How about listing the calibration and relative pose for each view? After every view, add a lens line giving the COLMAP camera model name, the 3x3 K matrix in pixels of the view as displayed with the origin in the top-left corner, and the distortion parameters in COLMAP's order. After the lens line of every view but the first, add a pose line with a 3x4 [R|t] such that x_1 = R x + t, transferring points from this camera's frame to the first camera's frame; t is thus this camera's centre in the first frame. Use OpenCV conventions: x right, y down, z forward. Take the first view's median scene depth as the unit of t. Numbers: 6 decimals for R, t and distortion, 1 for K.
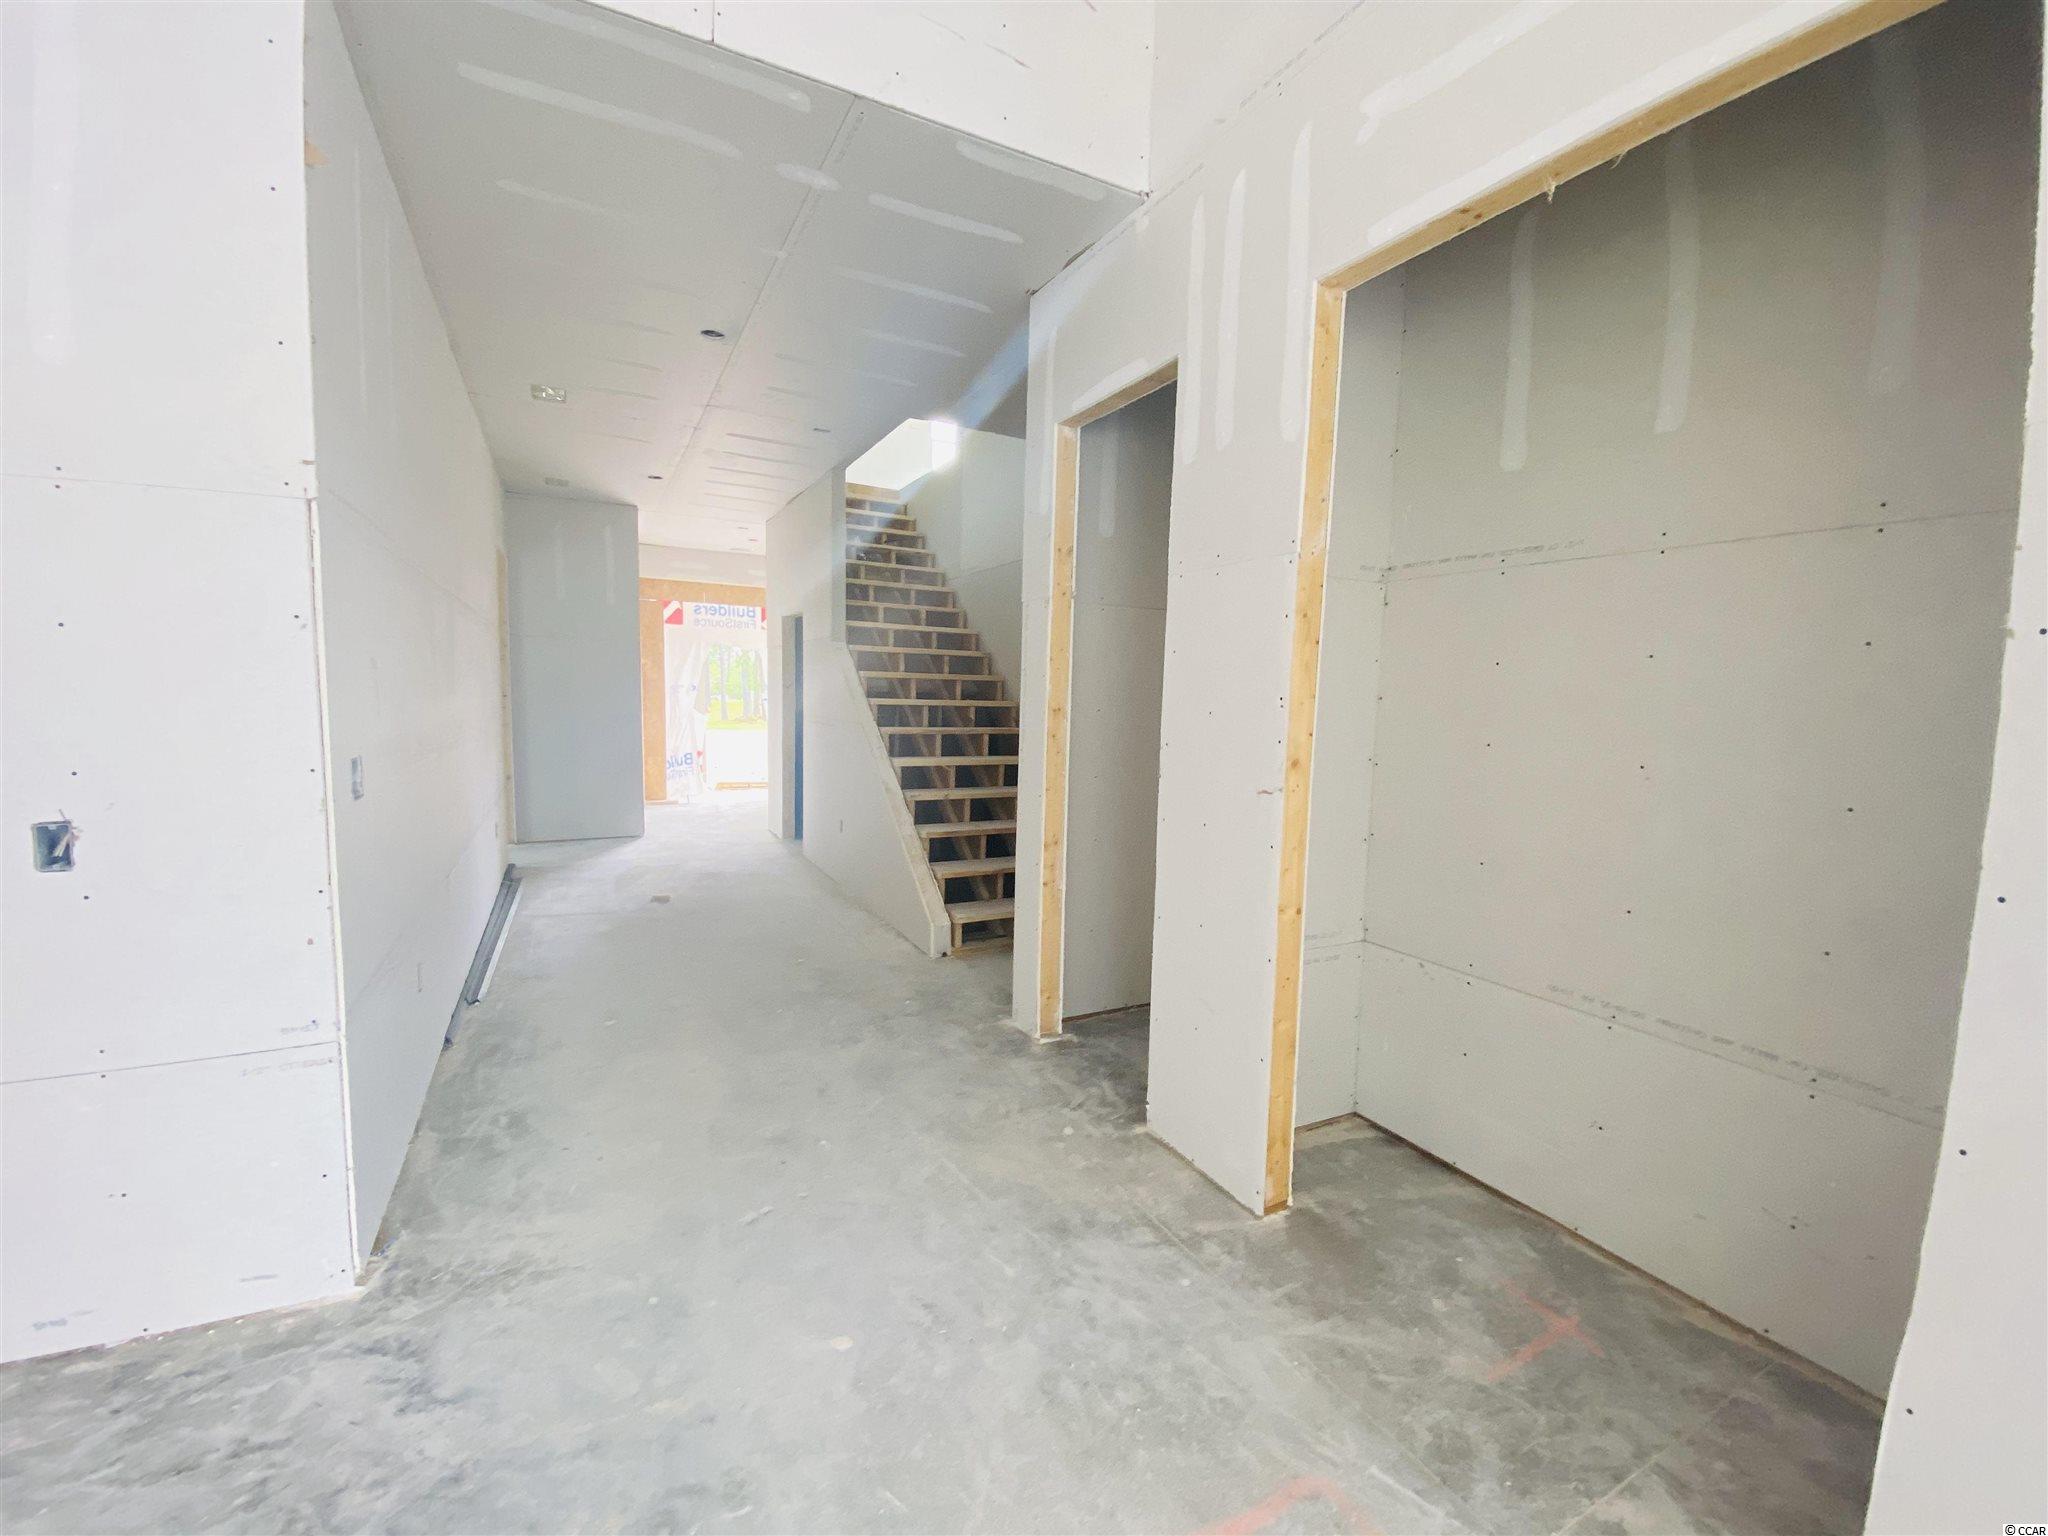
lens RADIAL K [[835.2, 0, 1022.4], [0, 835.2, 779.1], [0, 0, 1]] dist [-0.000965, -0.000175]
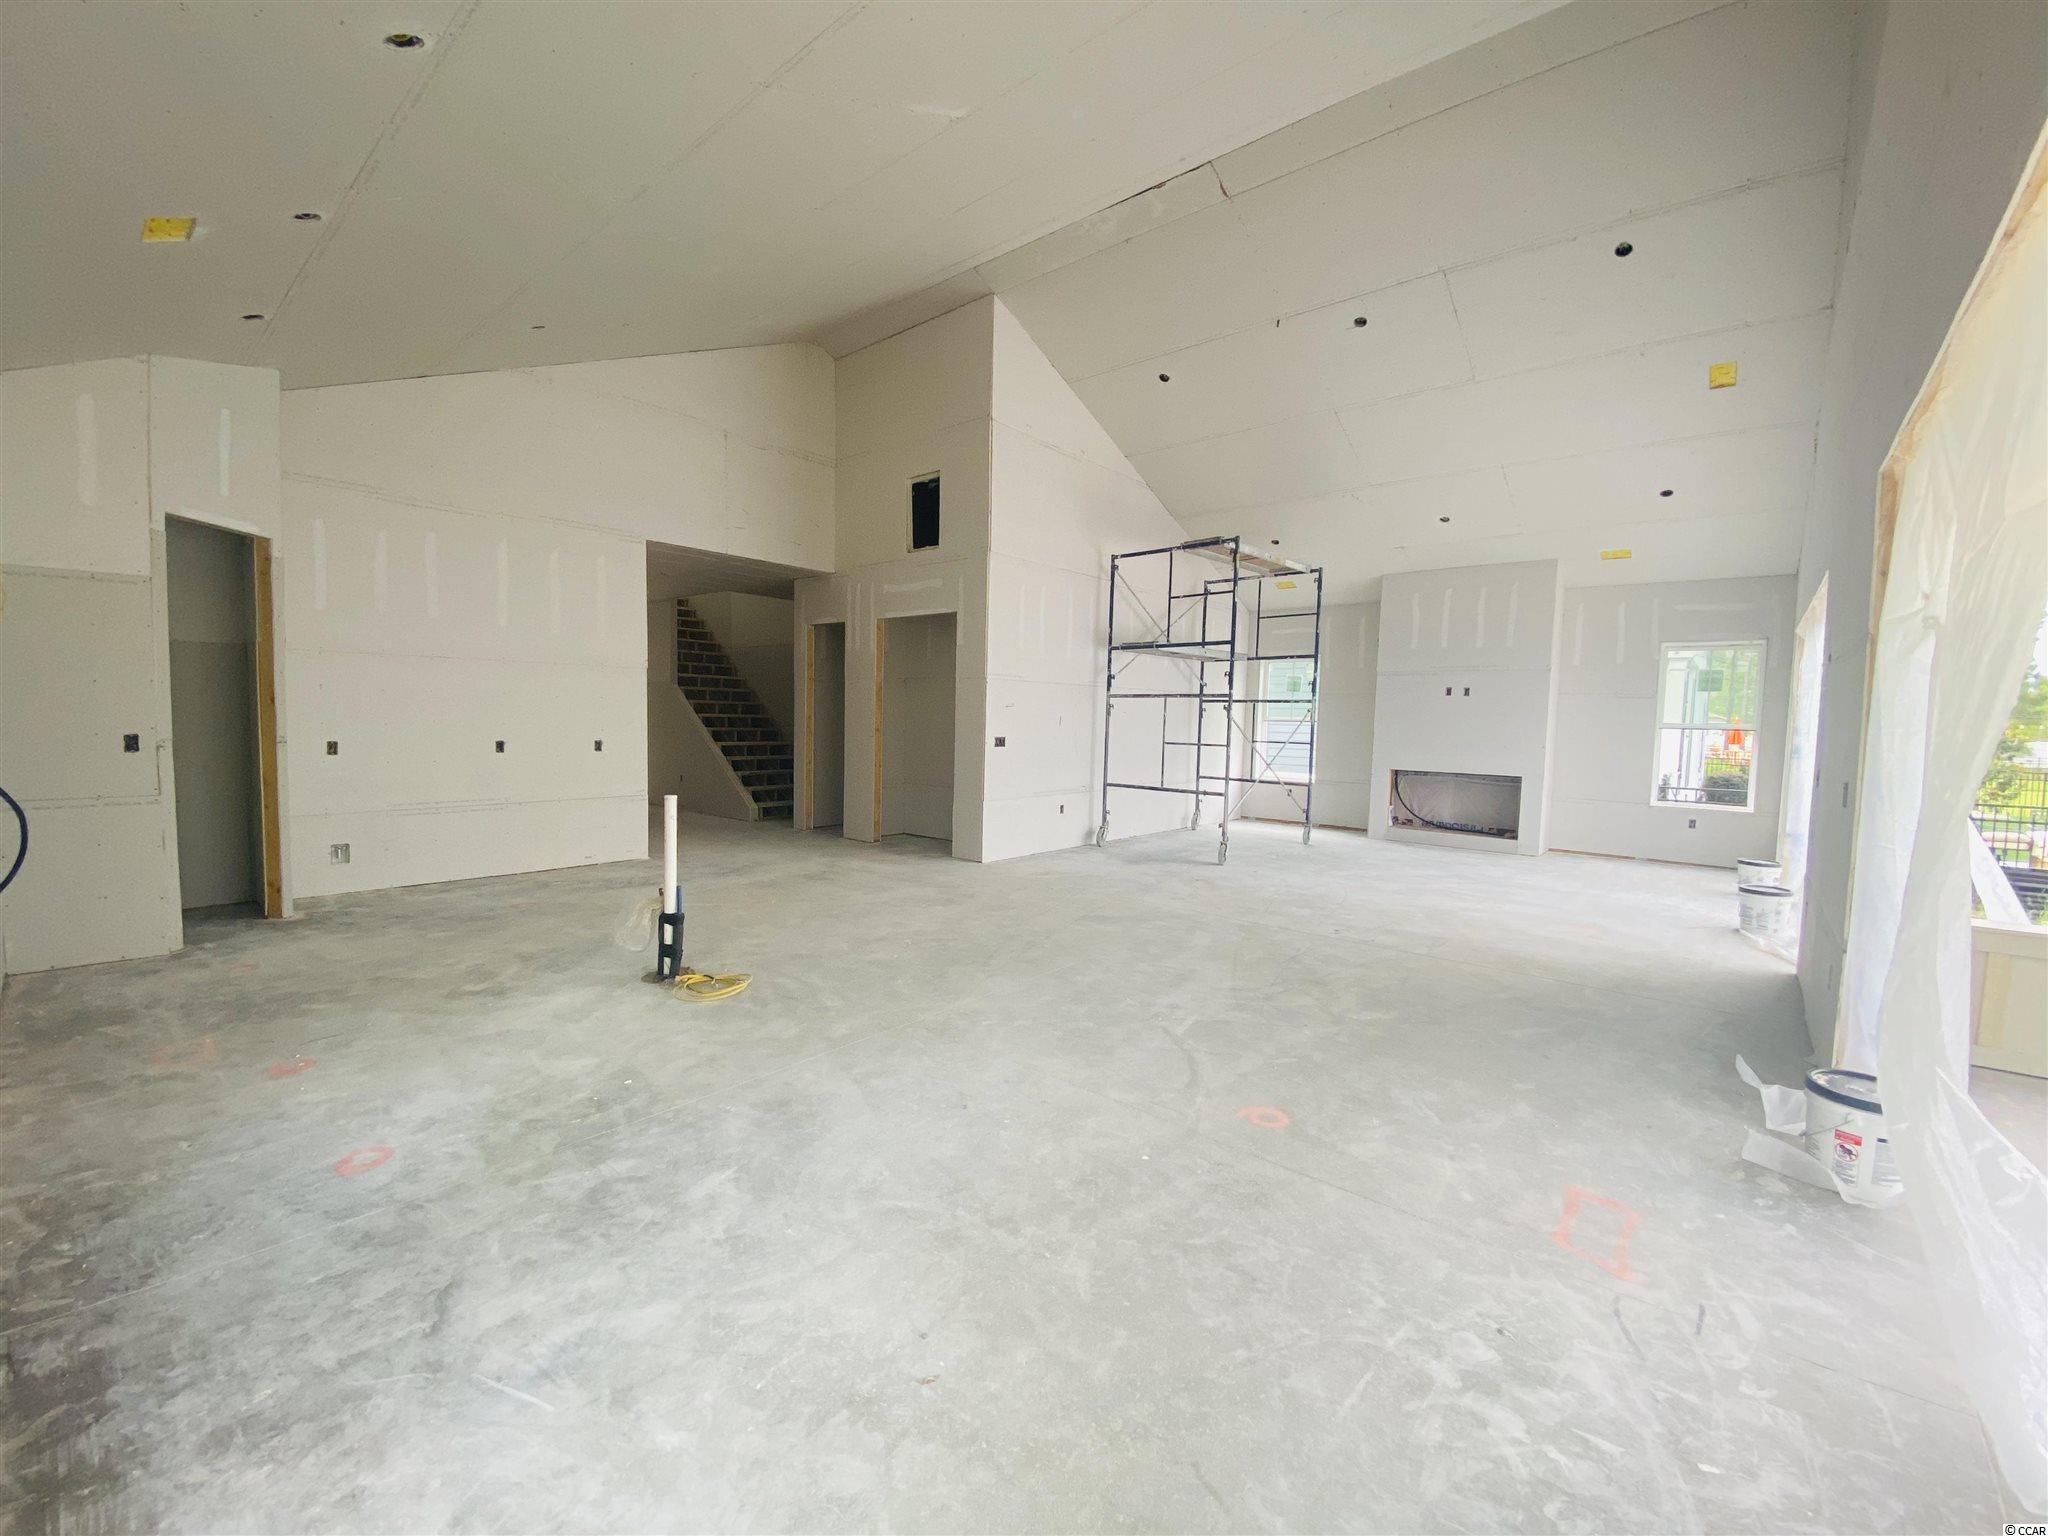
lens RADIAL K [[835.2, 0, 1026.8], [0, 835.2, 777.2], [0, 0, 1]] dist [-0.000965, -0.000175]
pose [[0.927884, -0.032136, 0.371482, -0.334168], [0.038546, 0.999208, -0.009842, 0.180900], [-0.370871, 0.023451, 0.928388, -1.961054]]
